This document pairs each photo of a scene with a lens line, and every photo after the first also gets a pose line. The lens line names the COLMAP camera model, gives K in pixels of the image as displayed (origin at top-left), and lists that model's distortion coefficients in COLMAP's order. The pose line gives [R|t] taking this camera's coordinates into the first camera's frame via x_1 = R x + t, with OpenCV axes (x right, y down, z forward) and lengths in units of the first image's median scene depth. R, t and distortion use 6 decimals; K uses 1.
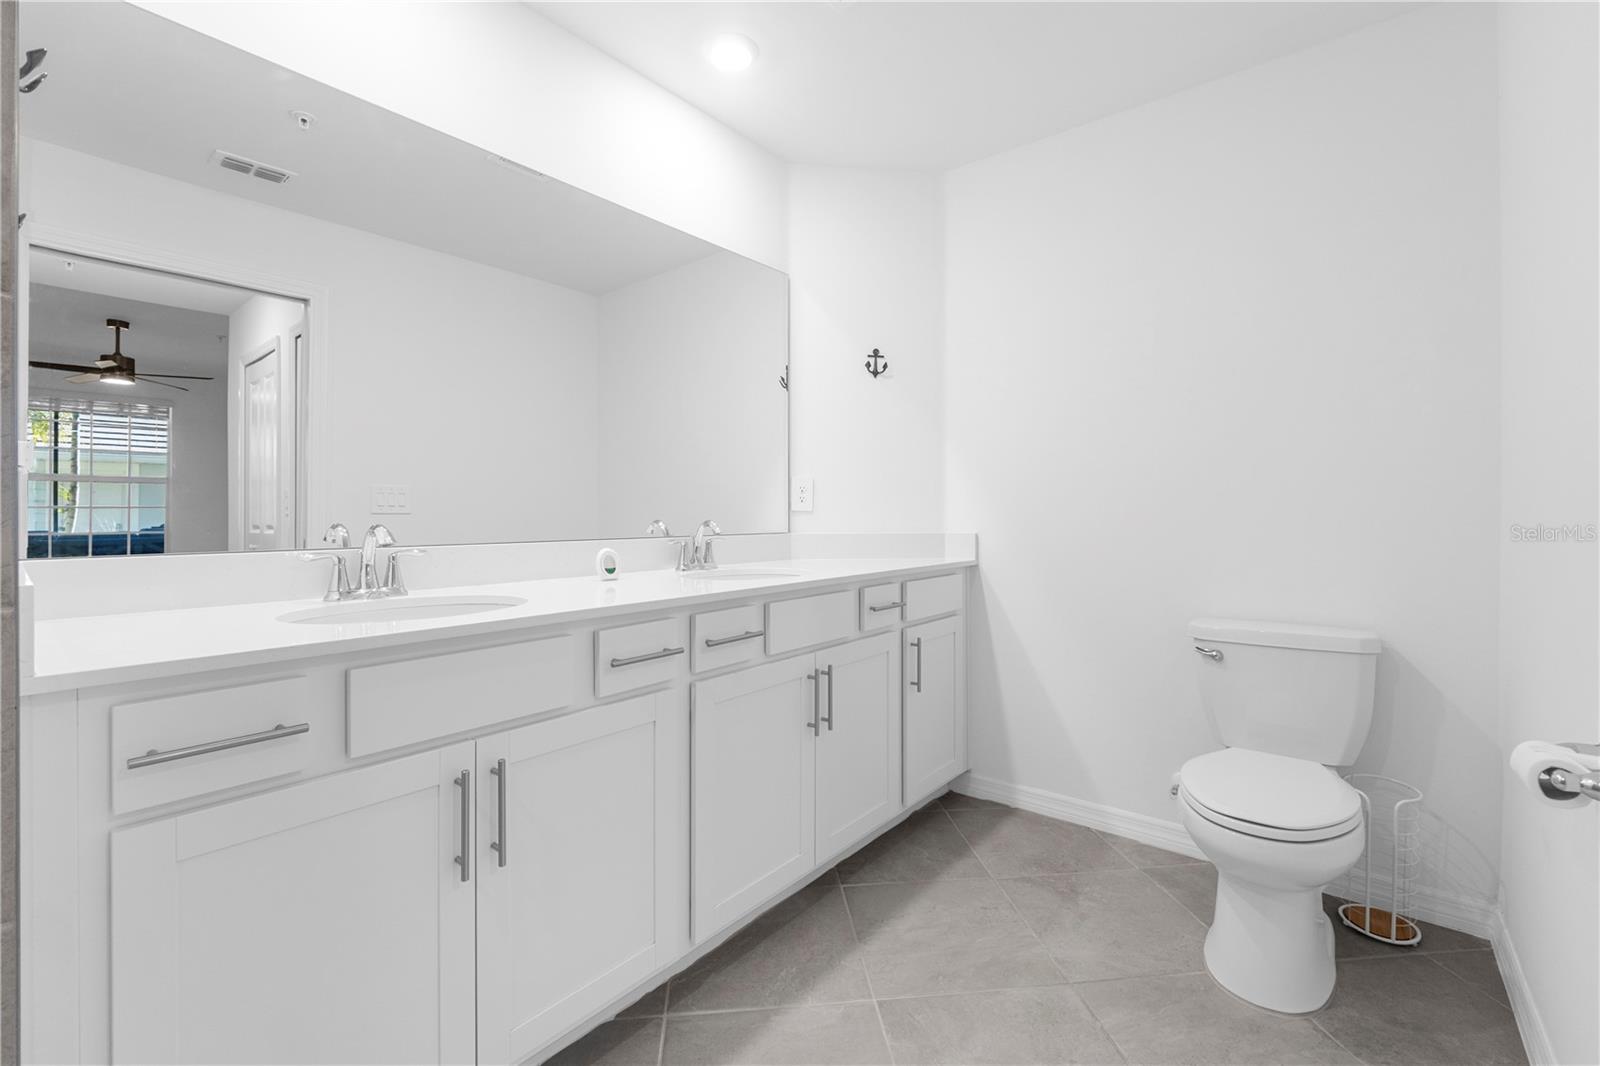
lens RADIAL K [[680.7, 0, 798.3], [0, 680.7, 518.2], [0, 0, 1]] dist [0.000086, -0.000541]
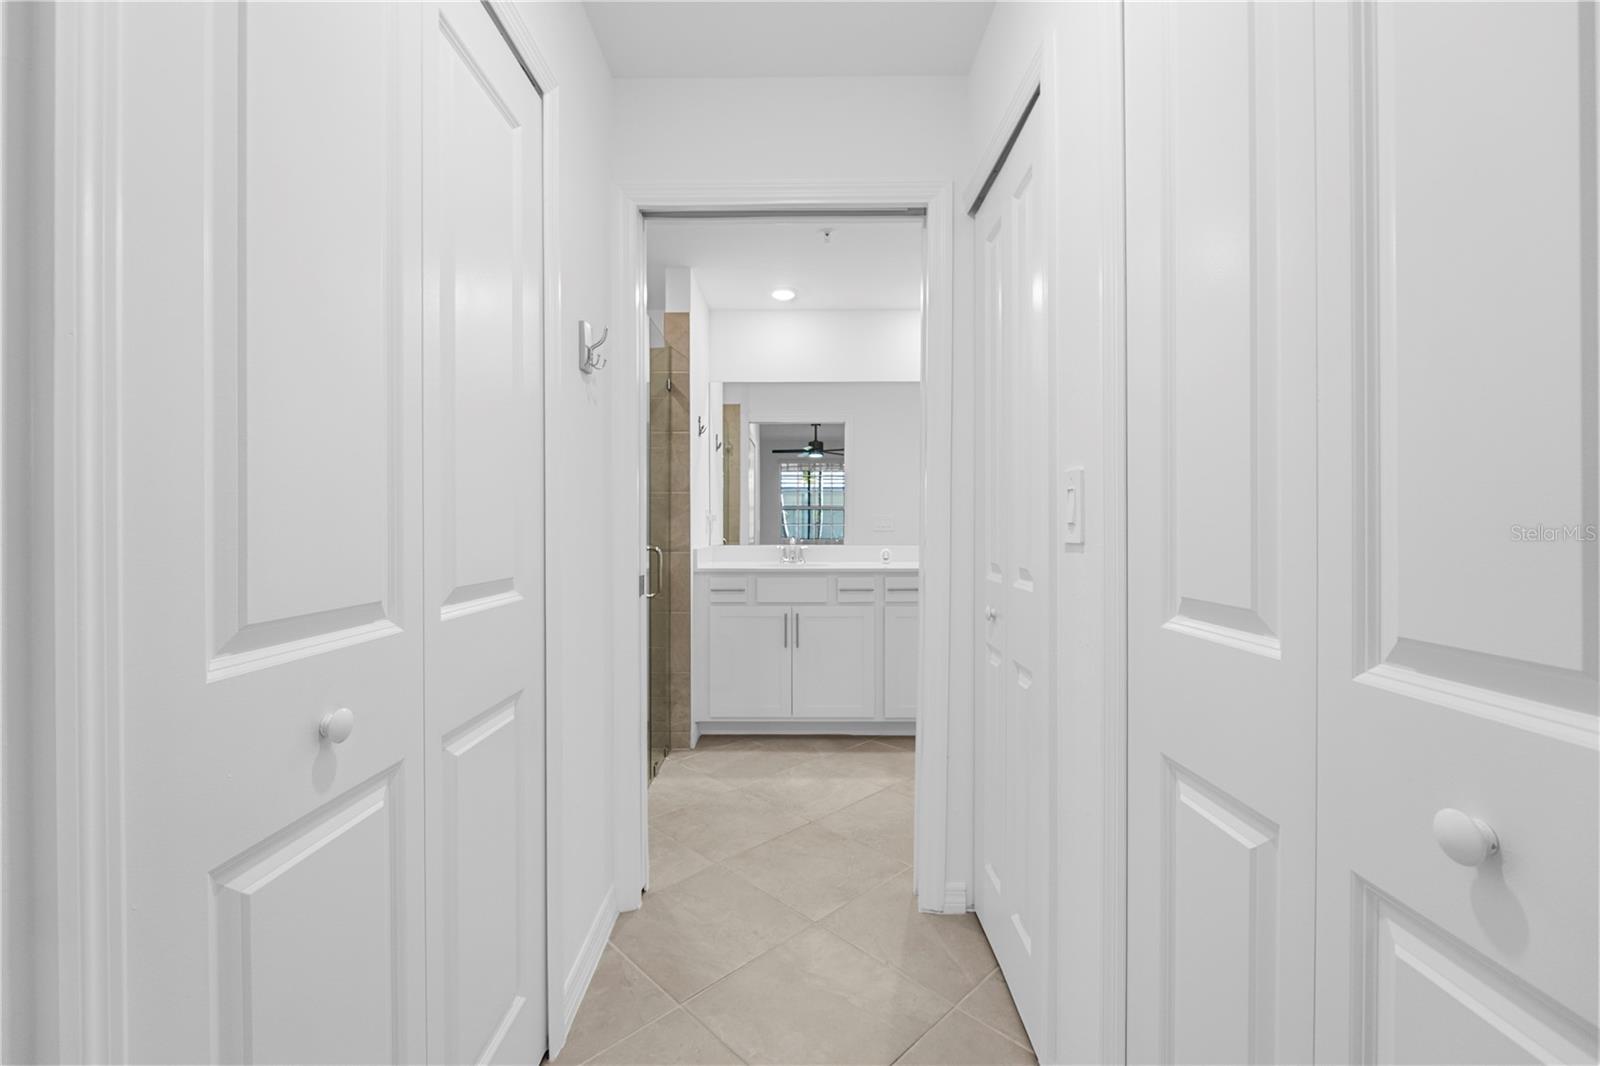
lens RADIAL K [[680.7, 0, 802.6], [0, 680.7, 530.0], [0, 0, 1]] dist [0.000086, -0.000541]
pose [[0.643063, 0.006040, -0.765789, 1.462868], [-0.011232, 0.999936, -0.001545, -0.013433], [0.765731, 0.009595, 0.643089, -0.729568]]
